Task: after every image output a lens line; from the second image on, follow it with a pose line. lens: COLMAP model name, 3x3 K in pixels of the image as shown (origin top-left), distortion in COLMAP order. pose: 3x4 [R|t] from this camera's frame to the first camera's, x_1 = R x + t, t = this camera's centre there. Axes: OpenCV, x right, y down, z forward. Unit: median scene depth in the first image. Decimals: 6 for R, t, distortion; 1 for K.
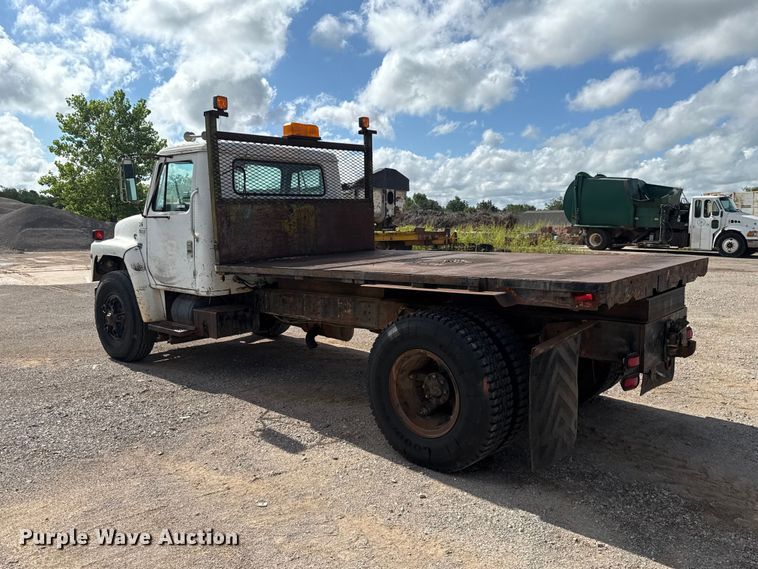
lens RADIAL K [[612.6, 0, 379.0], [0, 612.6, 284.5], [0, 0, 1]] dist [0.056952, -0.003633]
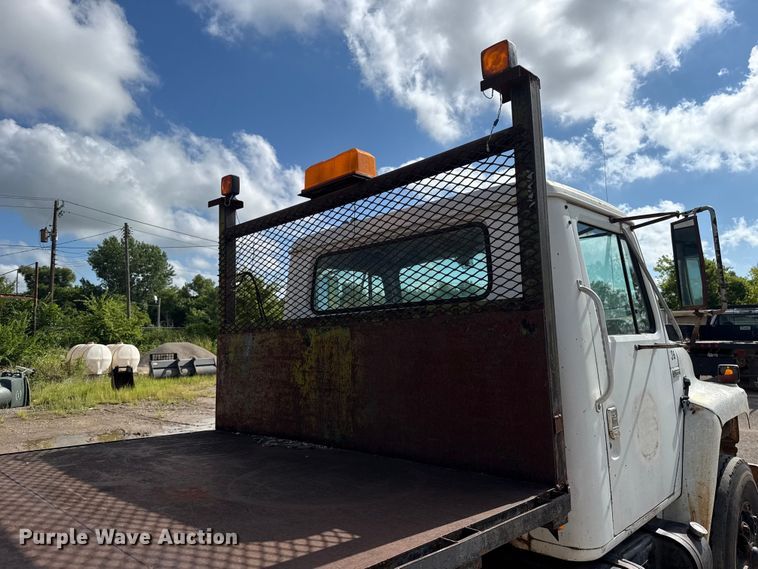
lens RADIAL K [[534.0, 0, 376.5], [0, 534.0, 278.7], [0, 0, 1]] dist [0.061056, -0.090268]
pose [[-0.055088, -0.106062, -0.992832, 0.058128], [-0.091089, 0.990730, -0.100783, -0.027715], [0.994318, 0.084885, -0.064239, 0.225775]]
